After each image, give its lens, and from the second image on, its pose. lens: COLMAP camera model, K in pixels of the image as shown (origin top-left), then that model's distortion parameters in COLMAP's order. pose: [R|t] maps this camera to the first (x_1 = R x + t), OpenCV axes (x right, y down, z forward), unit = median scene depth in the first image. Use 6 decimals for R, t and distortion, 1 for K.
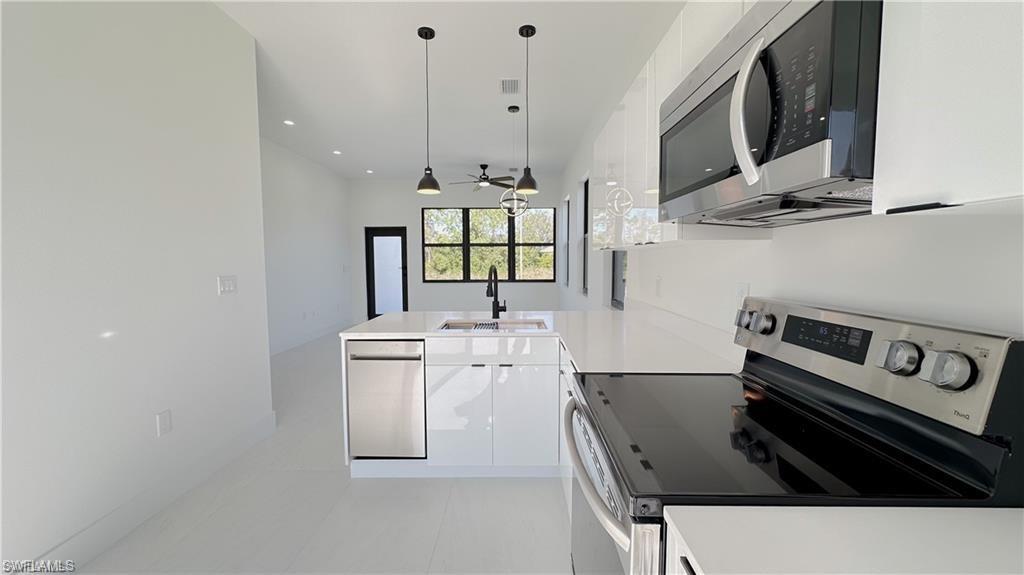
lens RADIAL K [[408.6, 0, 512.0], [0, 408.6, 287.5], [0, 0, 1]] dist [-0.001624, 0.000119]
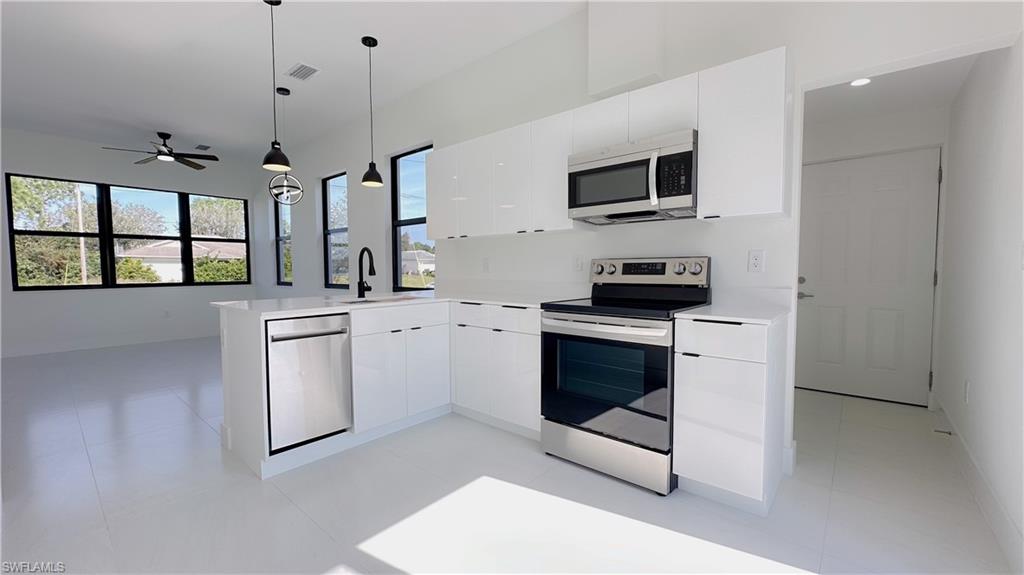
lens RADIAL K [[408.6, 0, 512.0], [0, 408.6, 287.5], [0, 0, 1]] dist [-0.001624, 0.000119]
pose [[0.644377, -0.036697, 0.763827, -0.209375], [0.053731, 0.998552, 0.002646, 0.023193], [-0.762818, 0.039336, 0.645416, 0.000651]]
